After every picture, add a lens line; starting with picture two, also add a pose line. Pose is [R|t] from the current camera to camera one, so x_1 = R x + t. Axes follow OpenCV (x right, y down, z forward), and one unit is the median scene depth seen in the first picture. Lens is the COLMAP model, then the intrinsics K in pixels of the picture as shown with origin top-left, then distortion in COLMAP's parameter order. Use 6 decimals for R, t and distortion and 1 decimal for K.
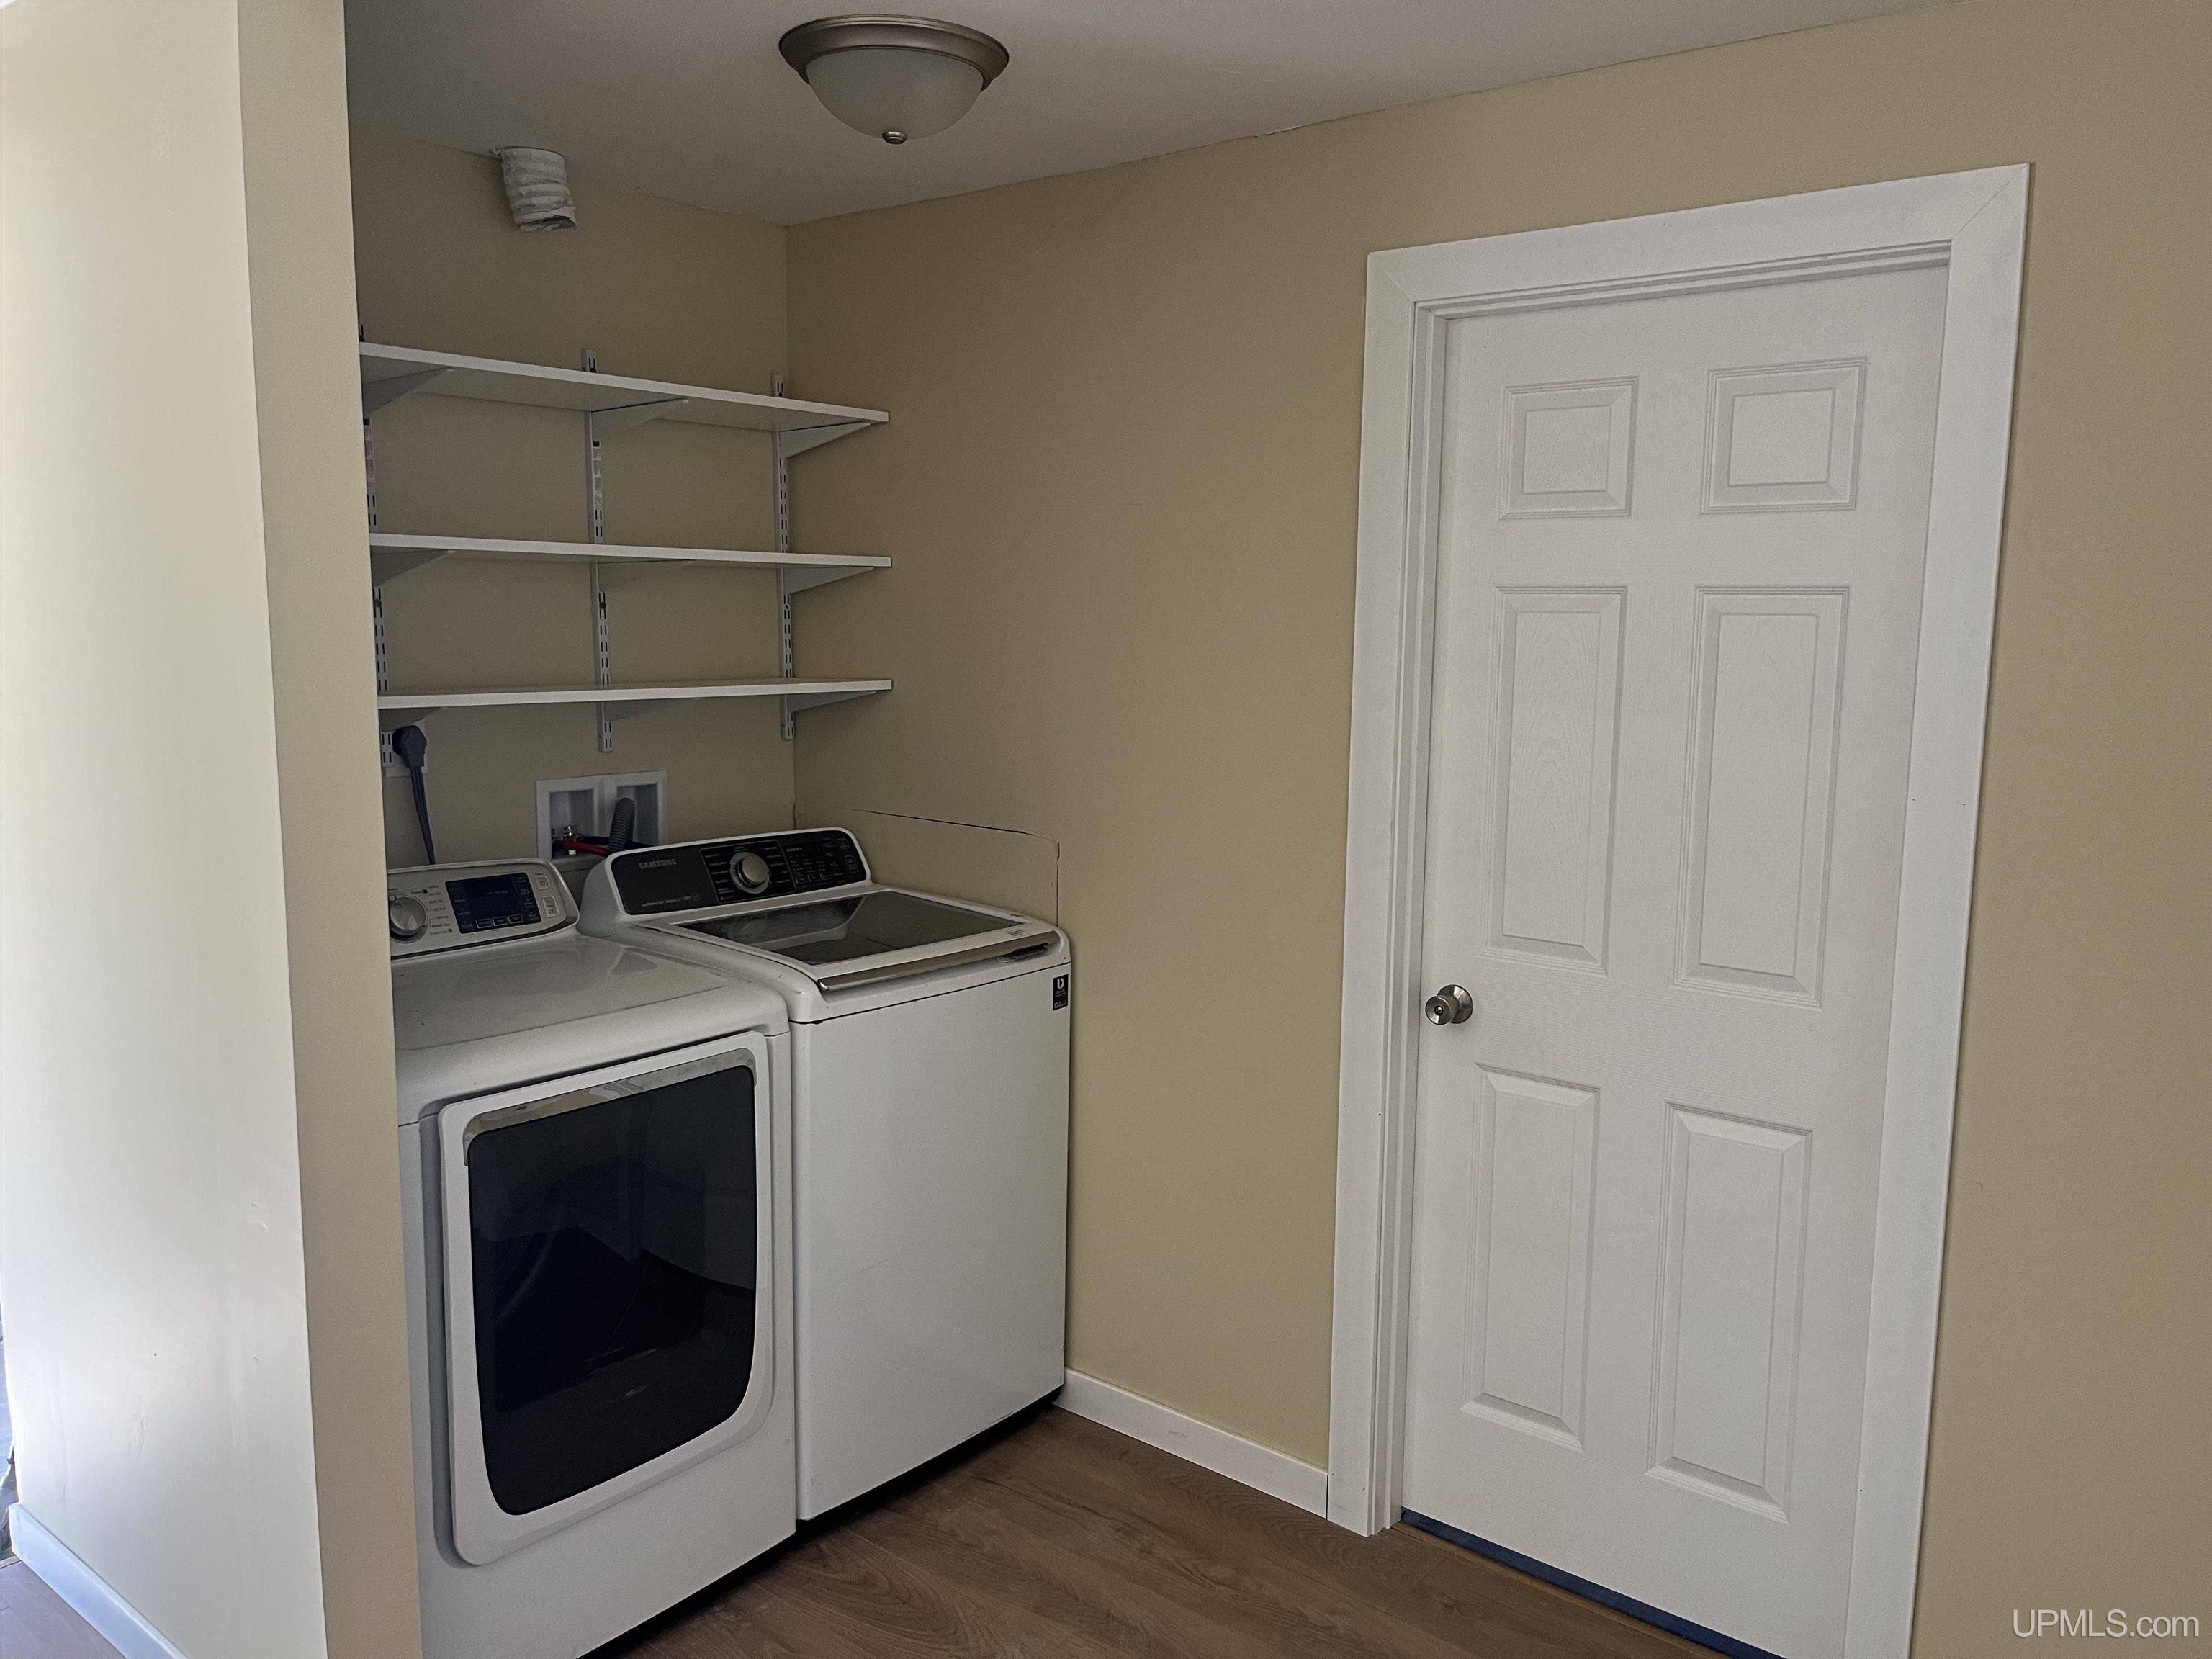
lens RADIAL K [[1681.3, 0, 1092.3], [0, 1681.3, 836.5], [0, 0, 1]] dist [0.065363, -0.084879]
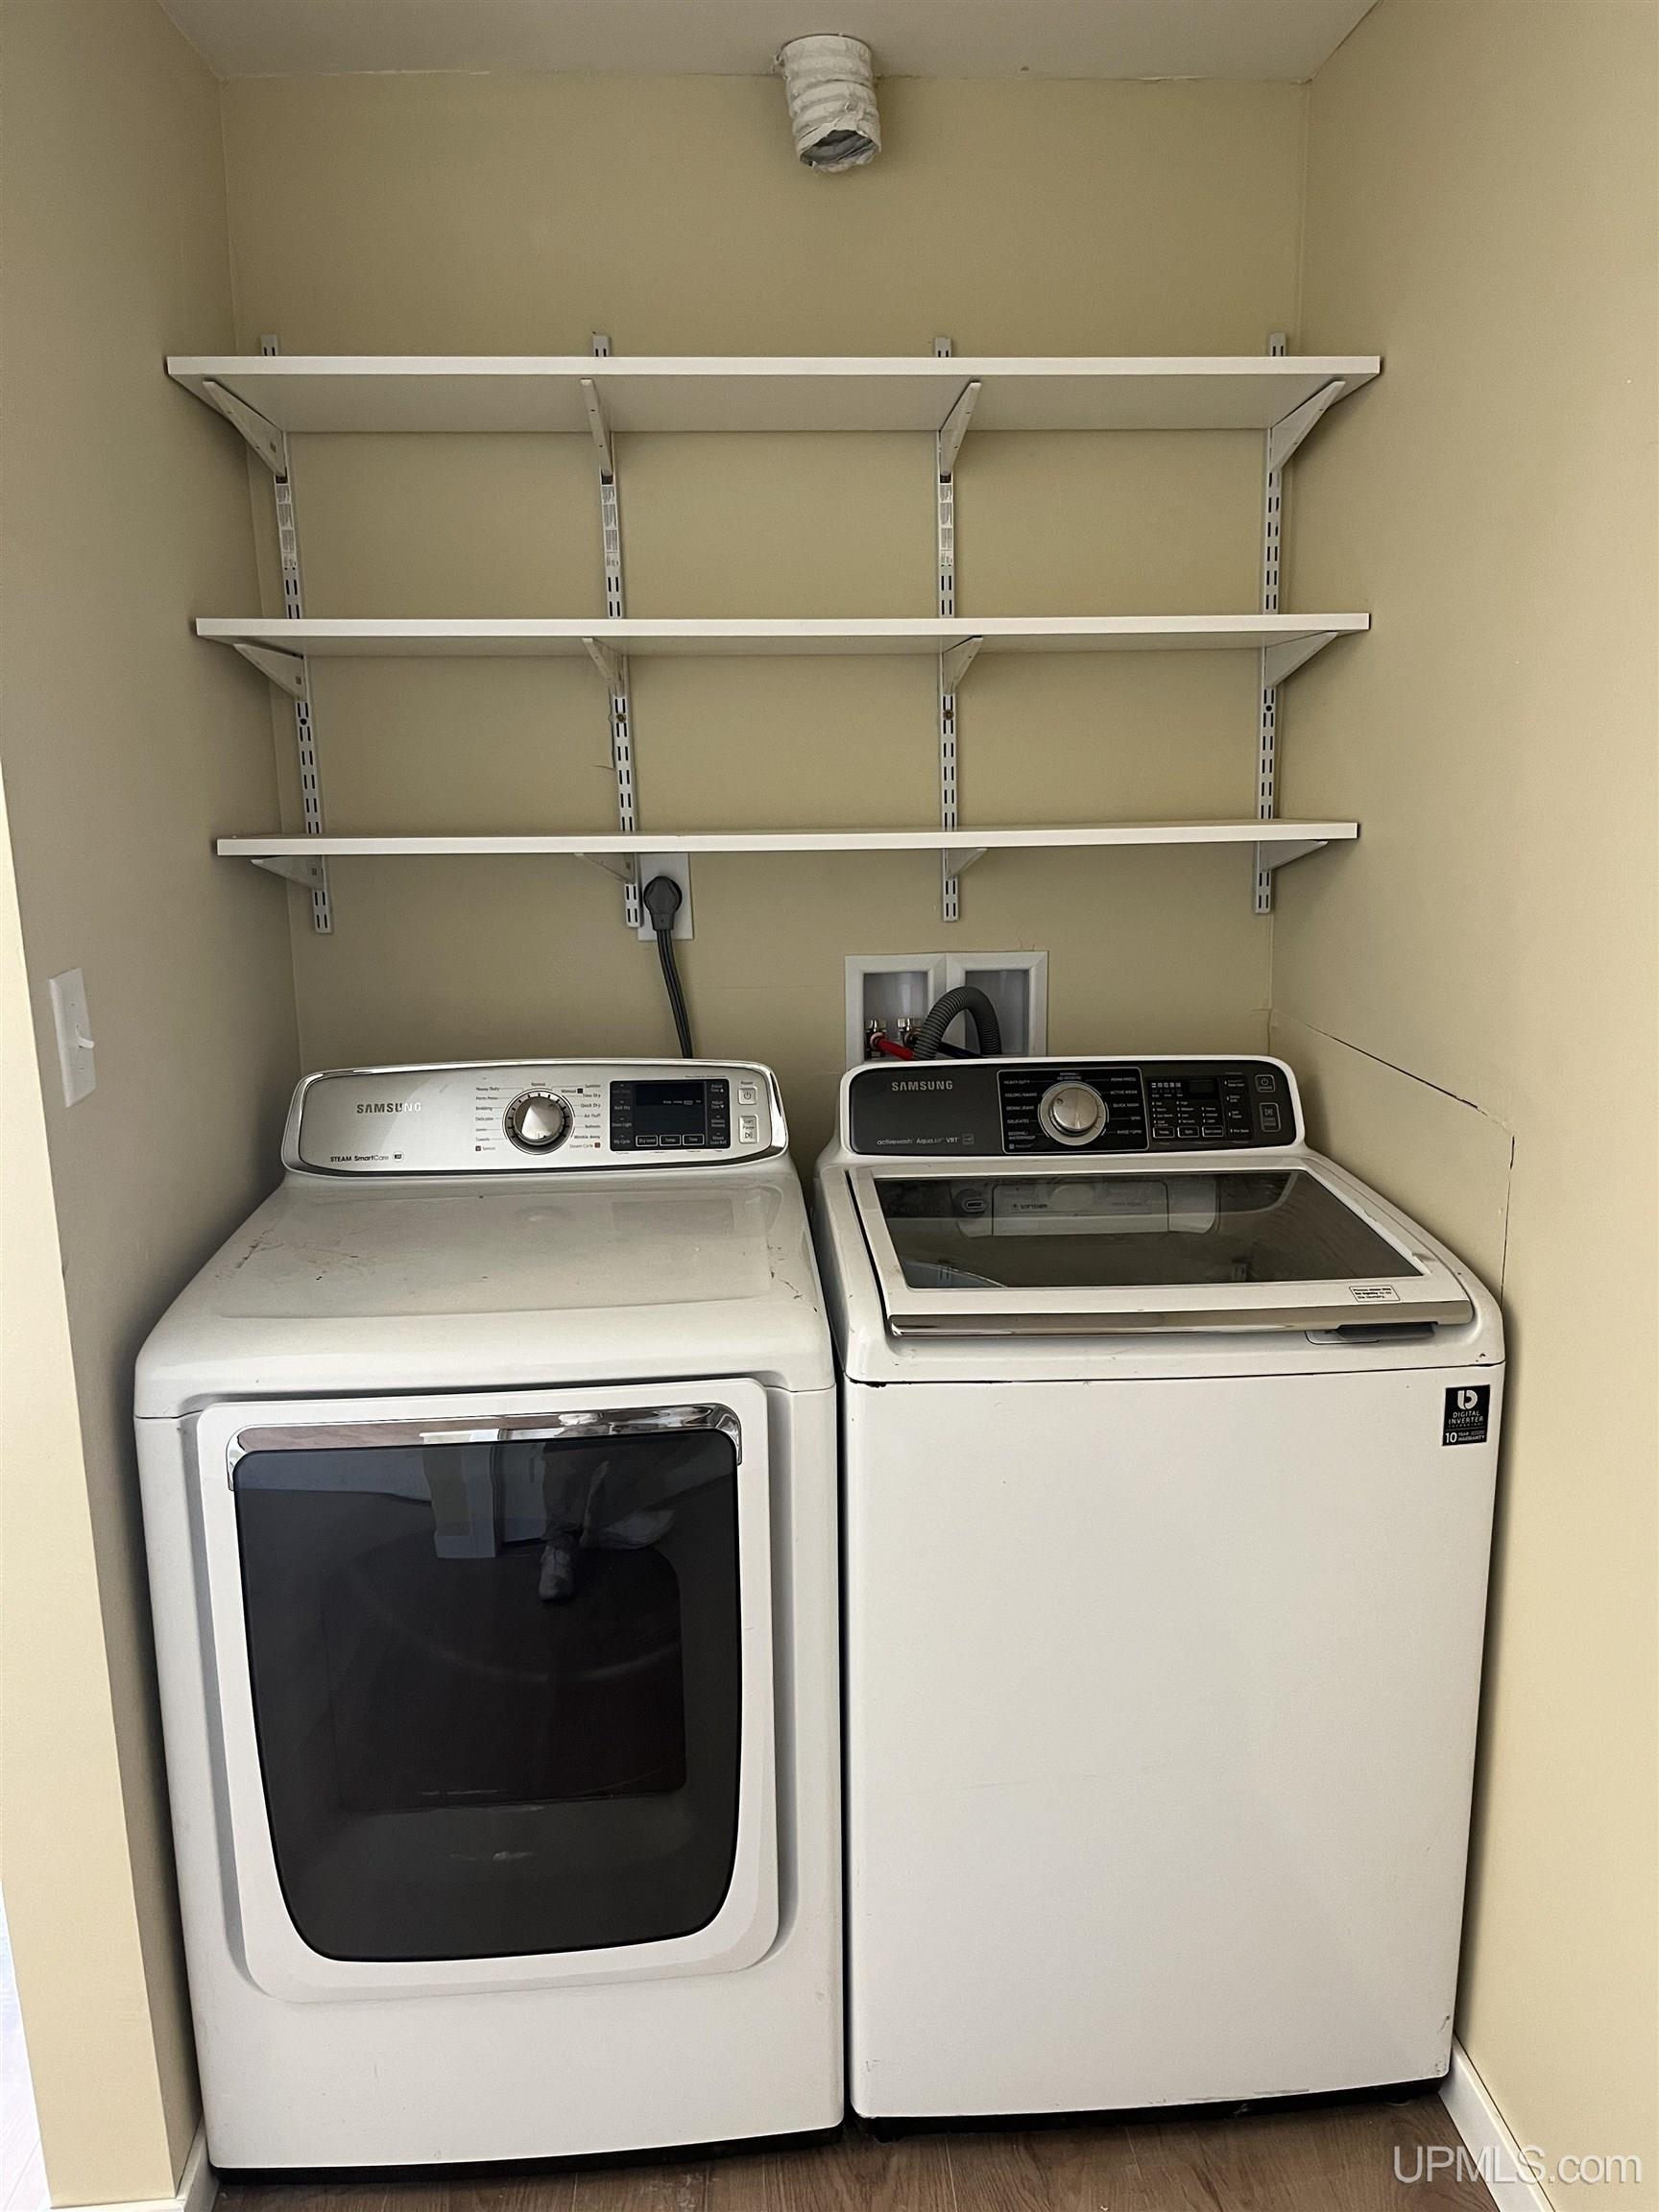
lens RADIAL K [[1681.3, 0, 848.2], [0, 1681.3, 1115.6], [0, 0, 1]] dist [0.065363, -0.084879]
pose [[0.688647, 0.136979, -0.712041, 0.215906], [-0.077576, 0.990276, 0.115478, -0.048791], [0.720935, -0.024286, 0.692577, 0.484043]]
